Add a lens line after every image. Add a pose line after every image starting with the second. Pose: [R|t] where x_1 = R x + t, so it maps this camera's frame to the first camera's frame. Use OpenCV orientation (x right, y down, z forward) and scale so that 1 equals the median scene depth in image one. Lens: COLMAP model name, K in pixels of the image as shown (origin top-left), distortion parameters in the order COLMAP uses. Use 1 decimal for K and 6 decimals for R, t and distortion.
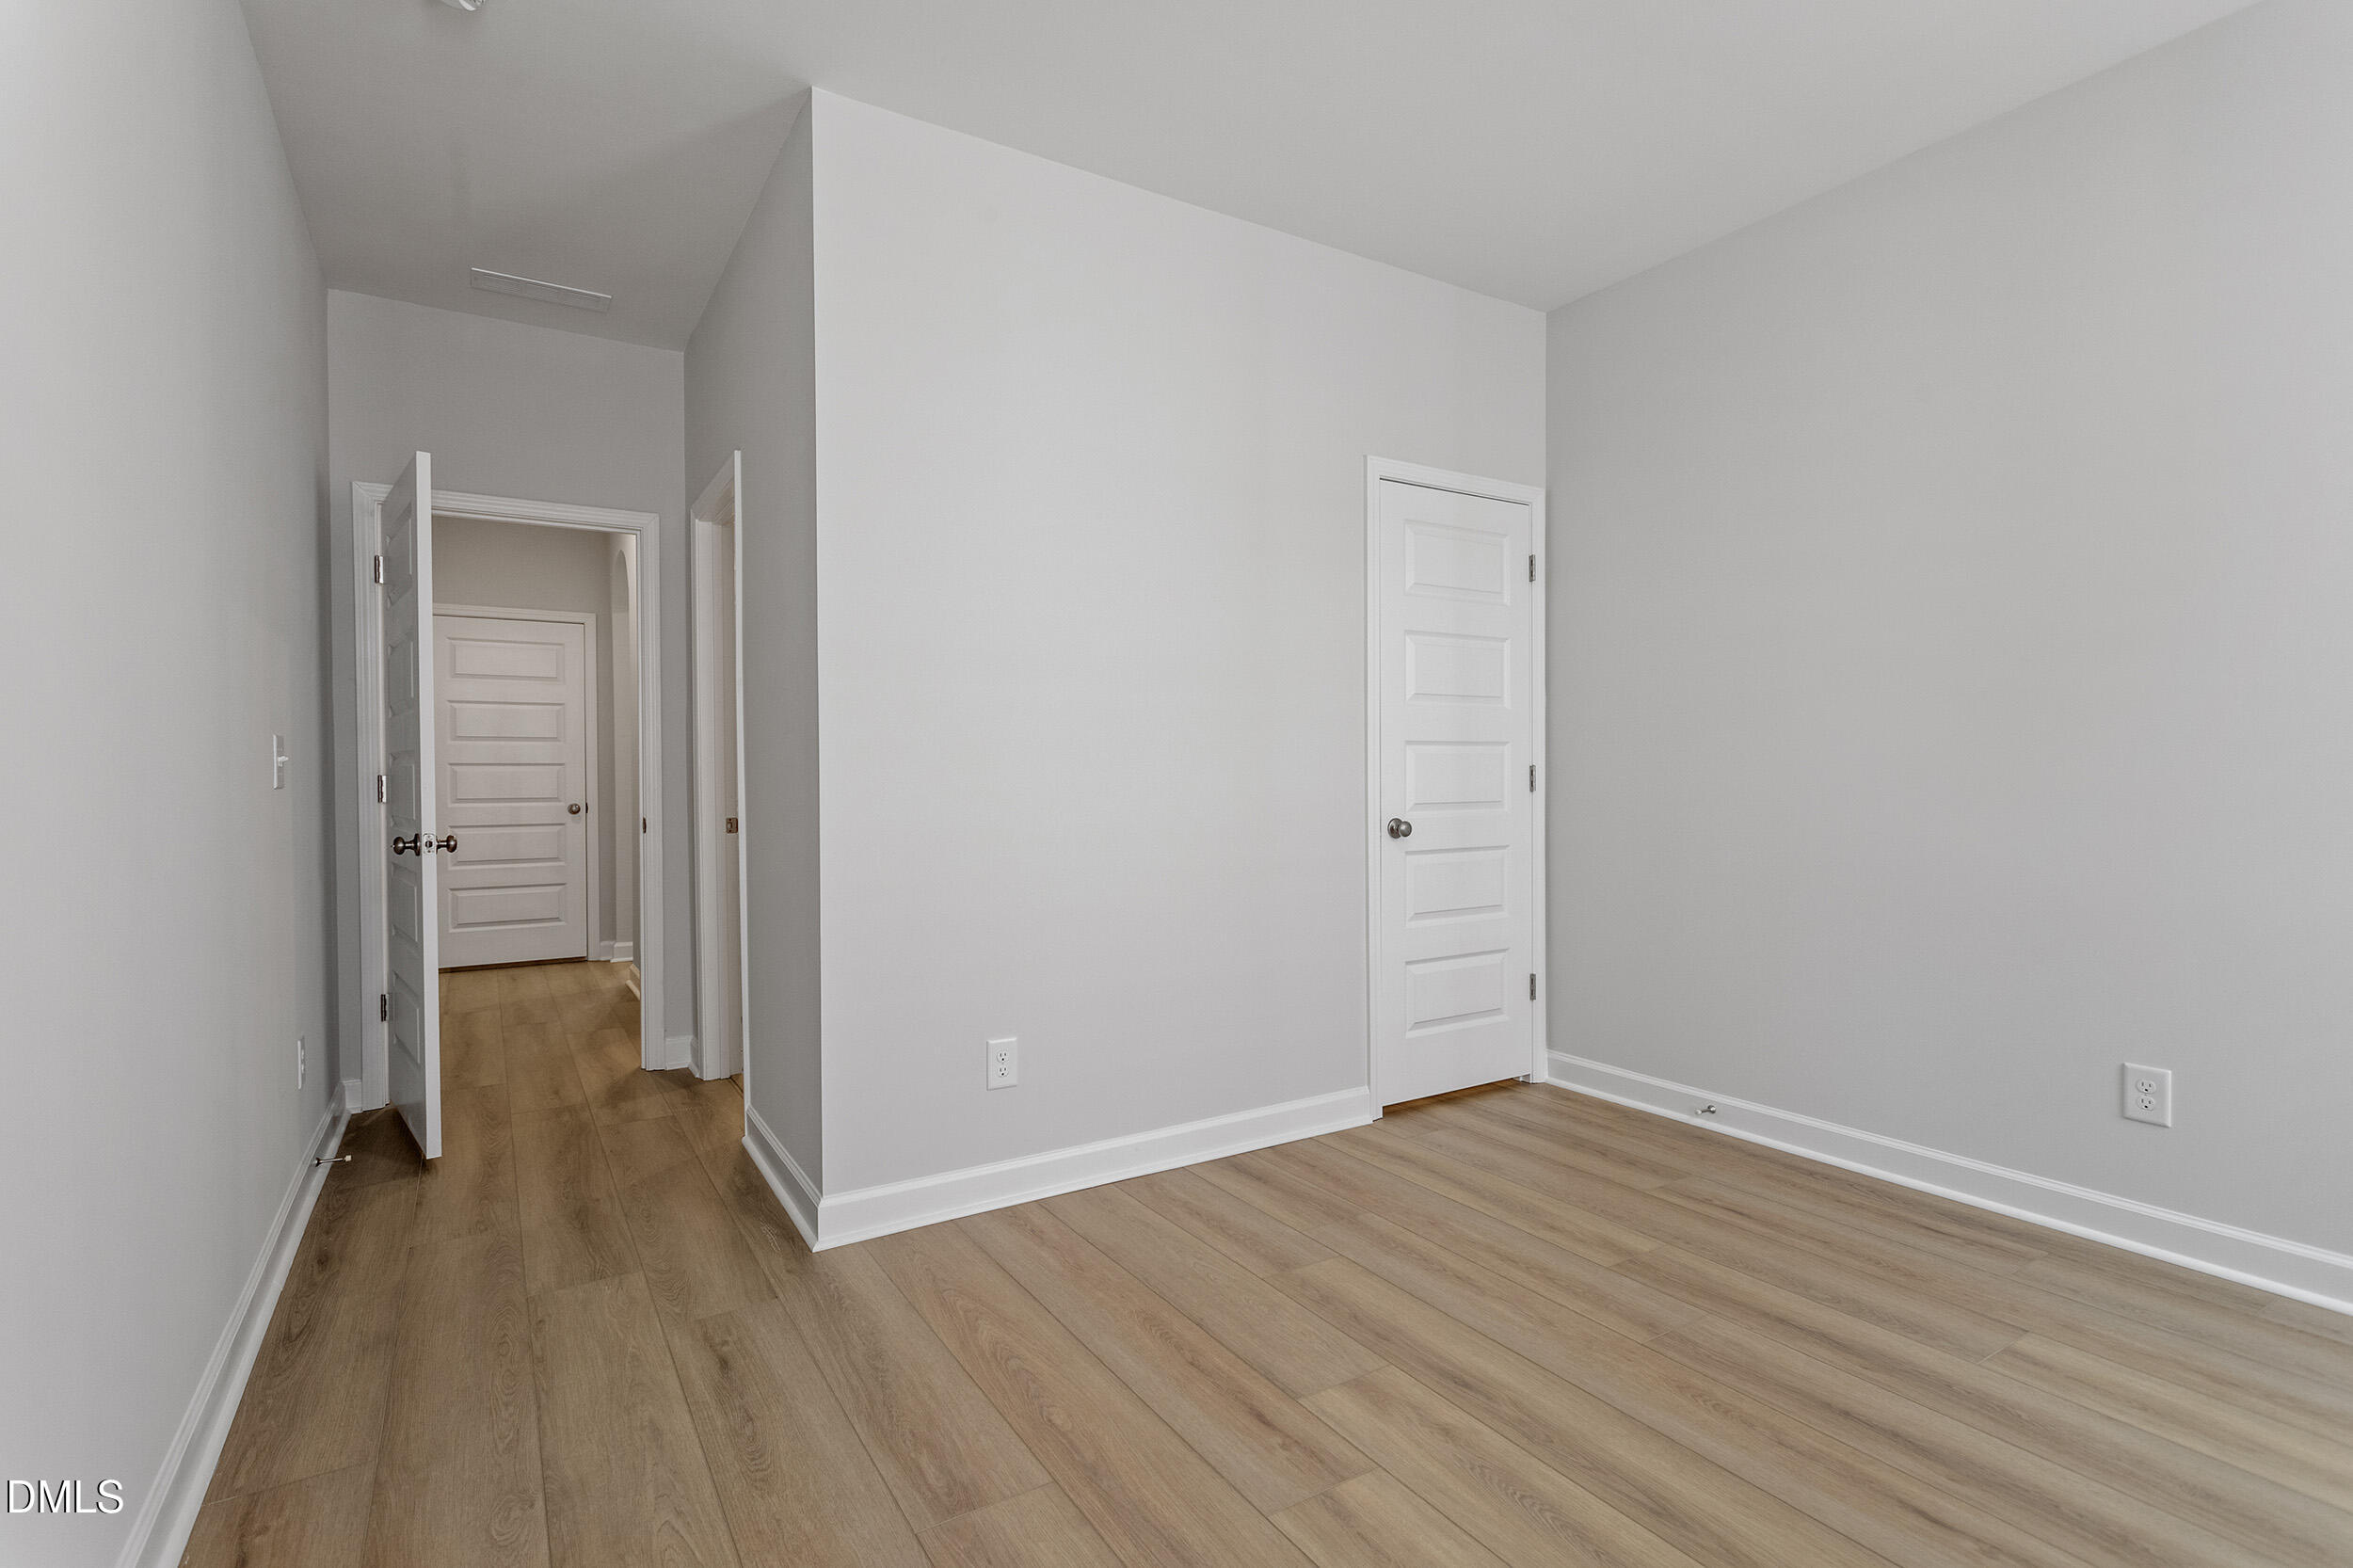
lens RADIAL K [[1125.7, 0, 1165.9], [0, 1125.7, 777.2], [0, 0, 1]] dist [0.000600, 0.000398]
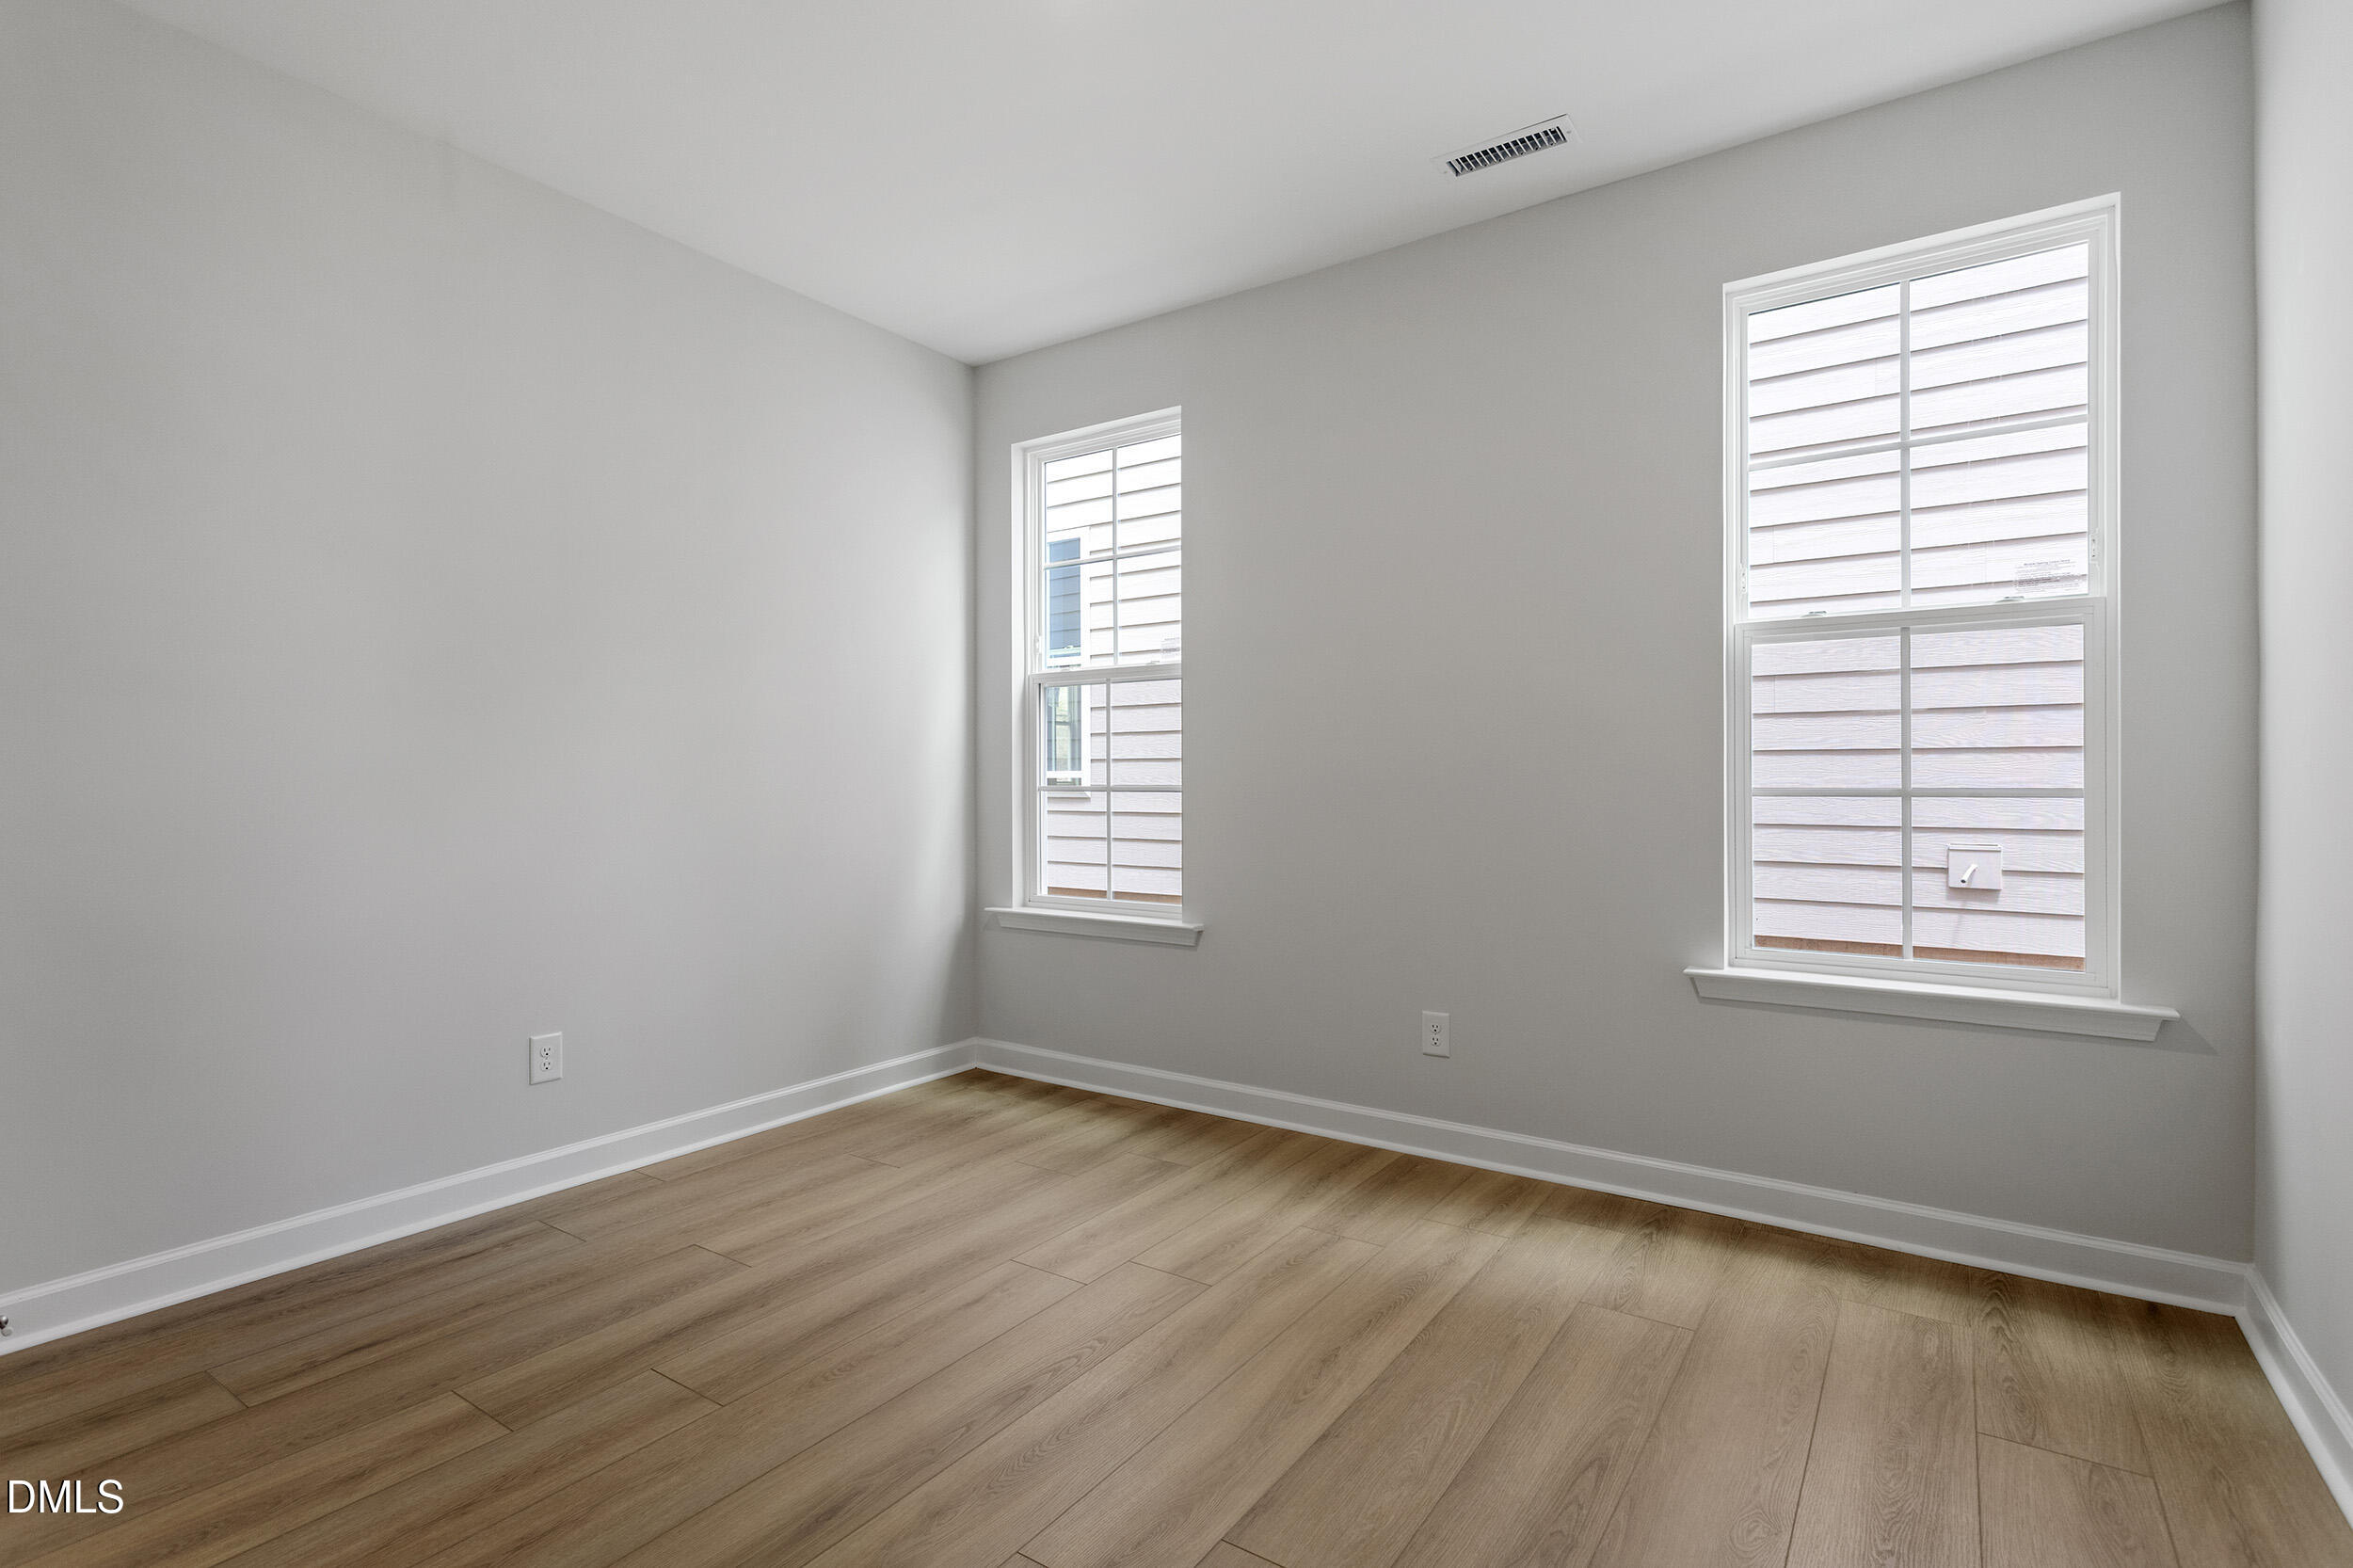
lens RADIAL K [[1125.7, 0, 1165.9], [0, 1125.7, 777.2], [0, 0, 1]] dist [0.000600, 0.000398]
pose [[-0.401166, 0.010722, 0.915942, -0.463265], [0.011380, 0.999913, -0.006720, 0.001800], [-0.915935, 0.007728, -0.401253, 0.846542]]
